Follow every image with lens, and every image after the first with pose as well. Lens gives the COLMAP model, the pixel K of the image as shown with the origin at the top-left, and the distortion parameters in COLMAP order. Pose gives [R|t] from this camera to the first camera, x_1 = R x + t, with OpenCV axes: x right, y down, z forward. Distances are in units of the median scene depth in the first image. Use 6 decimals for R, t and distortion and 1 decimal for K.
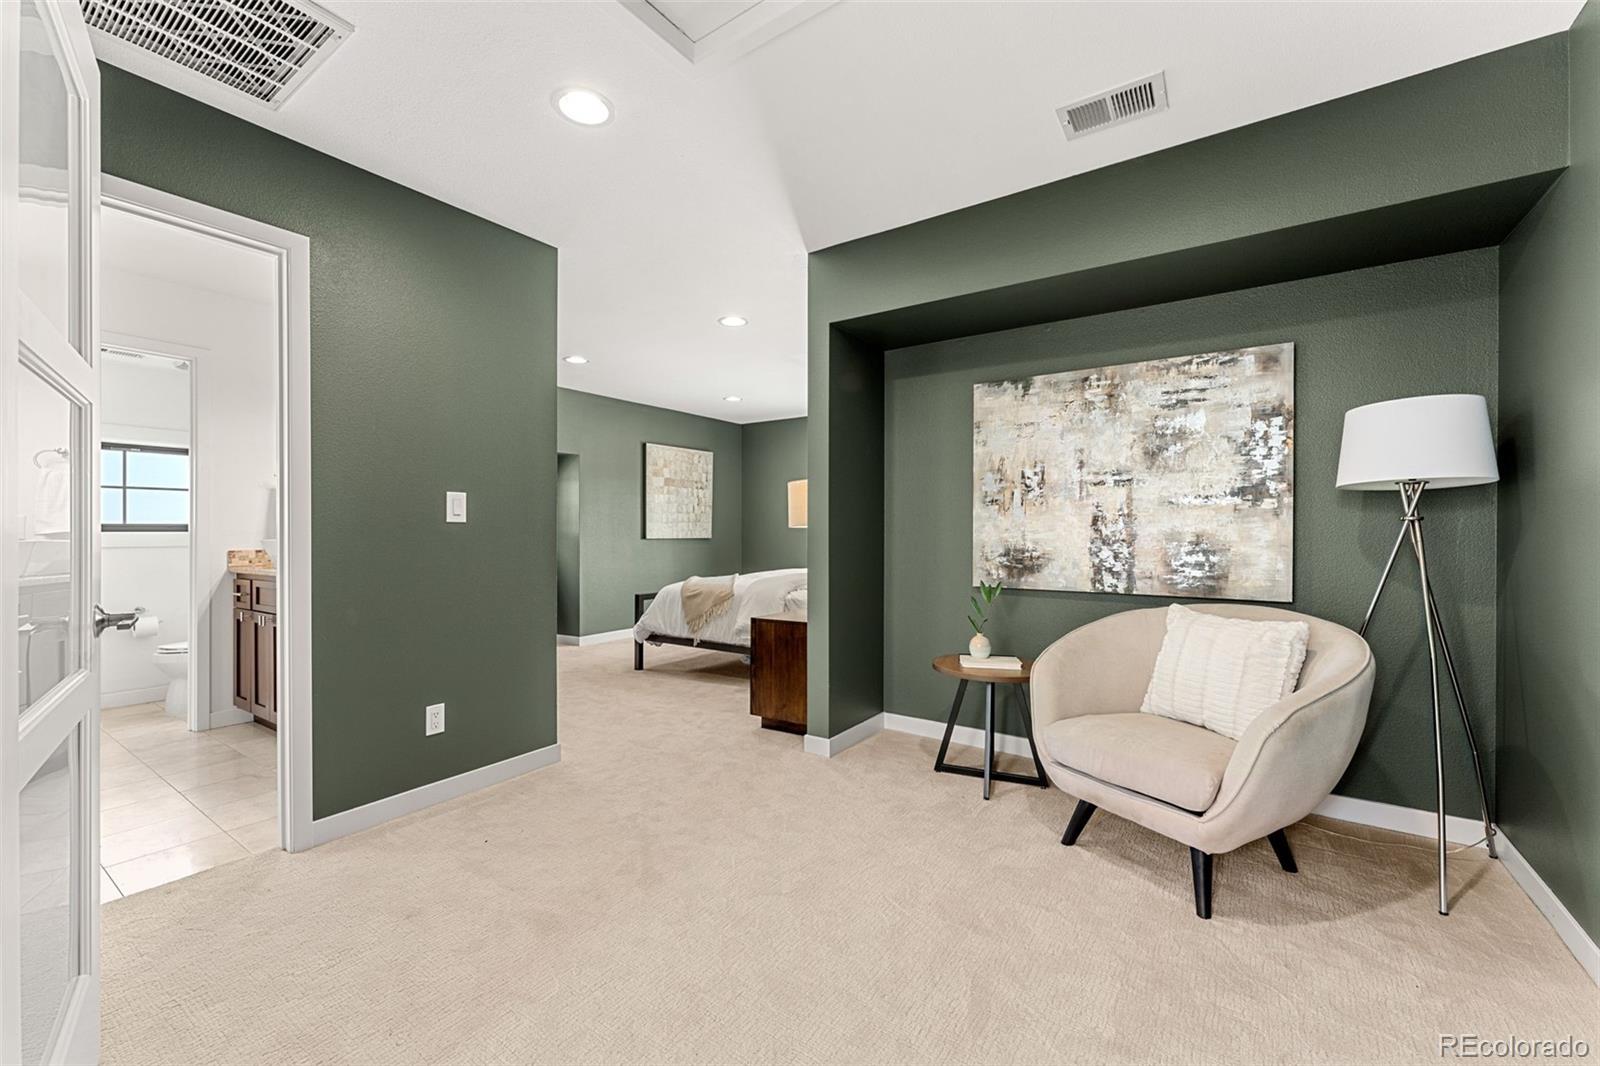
lens RADIAL K [[648.2, 0, 804.1], [0, 648.2, 531.0], [0, 0, 1]] dist [-0.000351, 0.000020]
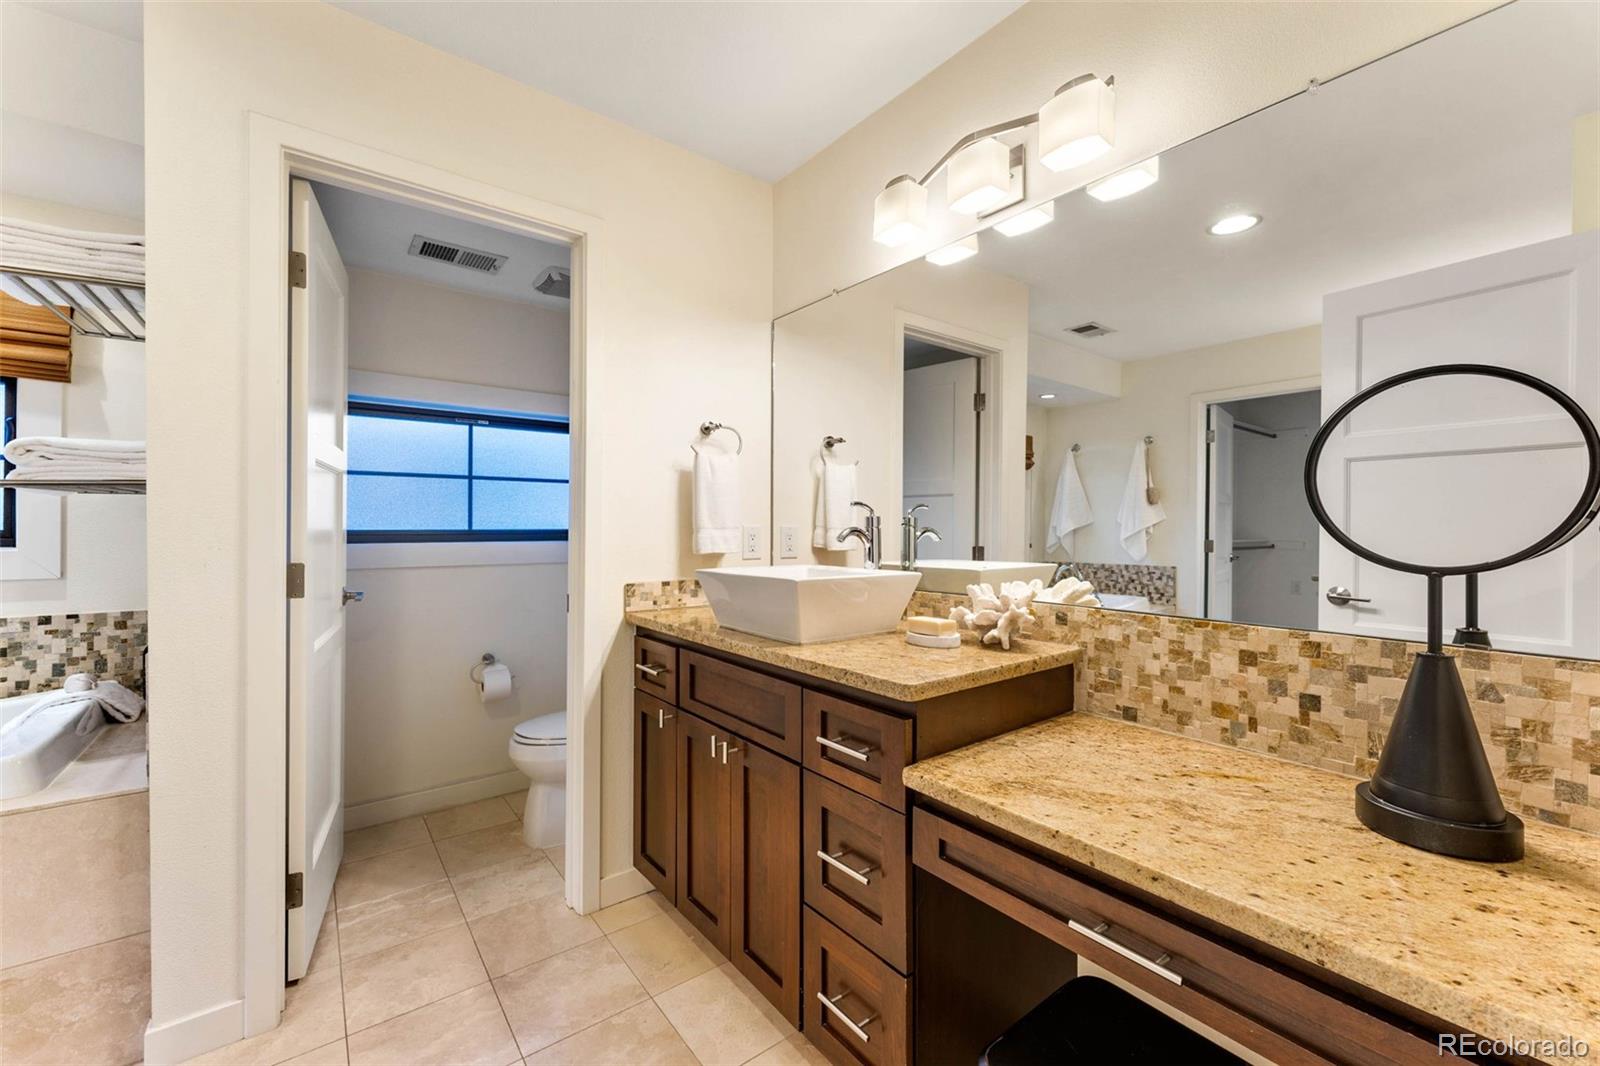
lens RADIAL K [[648.2, 0, 807.3], [0, 648.2, 532.7], [0, 0, 1]] dist [-0.000351, 0.000020]
pose [[0.951579, 0.009562, -0.307257, -0.558282], [-0.006672, 0.999923, 0.010455, -0.019123], [0.307333, -0.007898, 0.951569, 0.510308]]
